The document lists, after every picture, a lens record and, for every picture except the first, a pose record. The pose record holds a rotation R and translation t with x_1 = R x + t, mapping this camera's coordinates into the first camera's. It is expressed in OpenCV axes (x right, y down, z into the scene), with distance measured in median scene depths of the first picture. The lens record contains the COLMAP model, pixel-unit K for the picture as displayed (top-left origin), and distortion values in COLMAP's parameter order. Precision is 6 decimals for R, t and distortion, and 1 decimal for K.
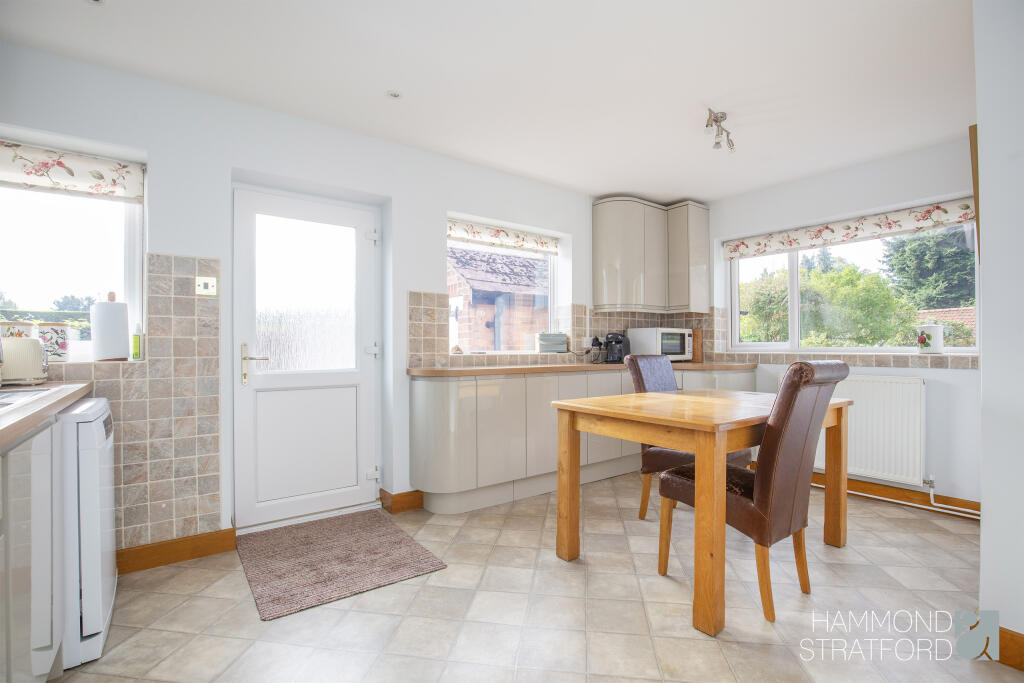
lens RADIAL K [[477.8, 0, 509.5], [0, 477.8, 337.9], [0, 0, 1]] dist [-0.017332, 0.000585]
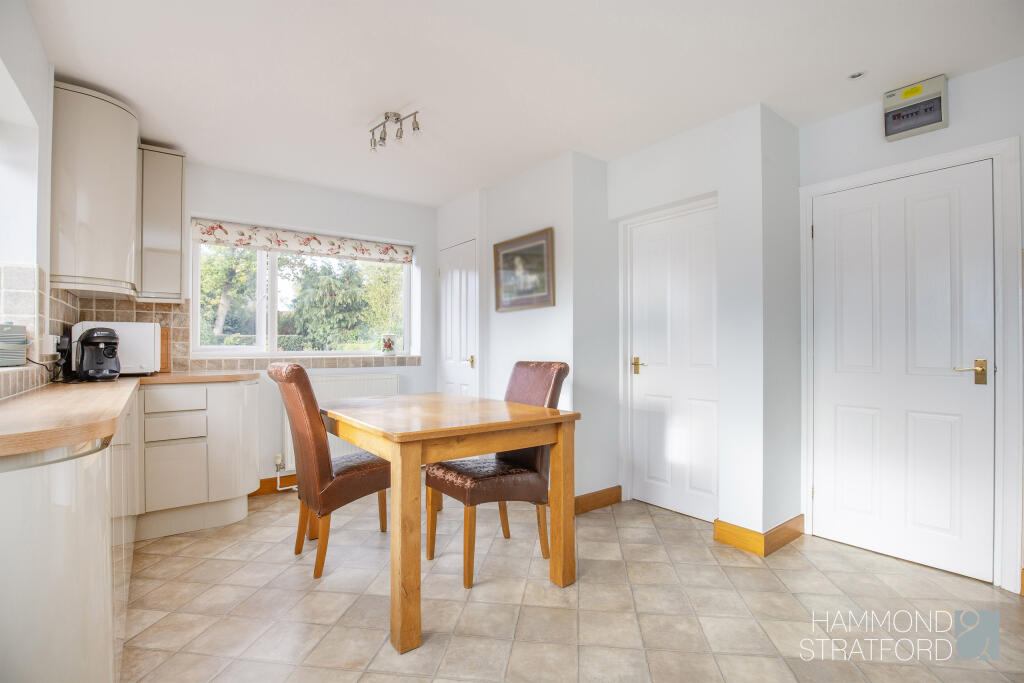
lens RADIAL K [[477.8, 0, 511.8], [0, 477.8, 345.4], [0, 0, 1]] dist [-0.017332, 0.000585]
pose [[-0.018318, 0.004170, 0.999824, -0.412114], [-0.017790, 0.999832, -0.004496, 0.004538], [-0.999674, -0.017869, -0.018240, 0.588627]]
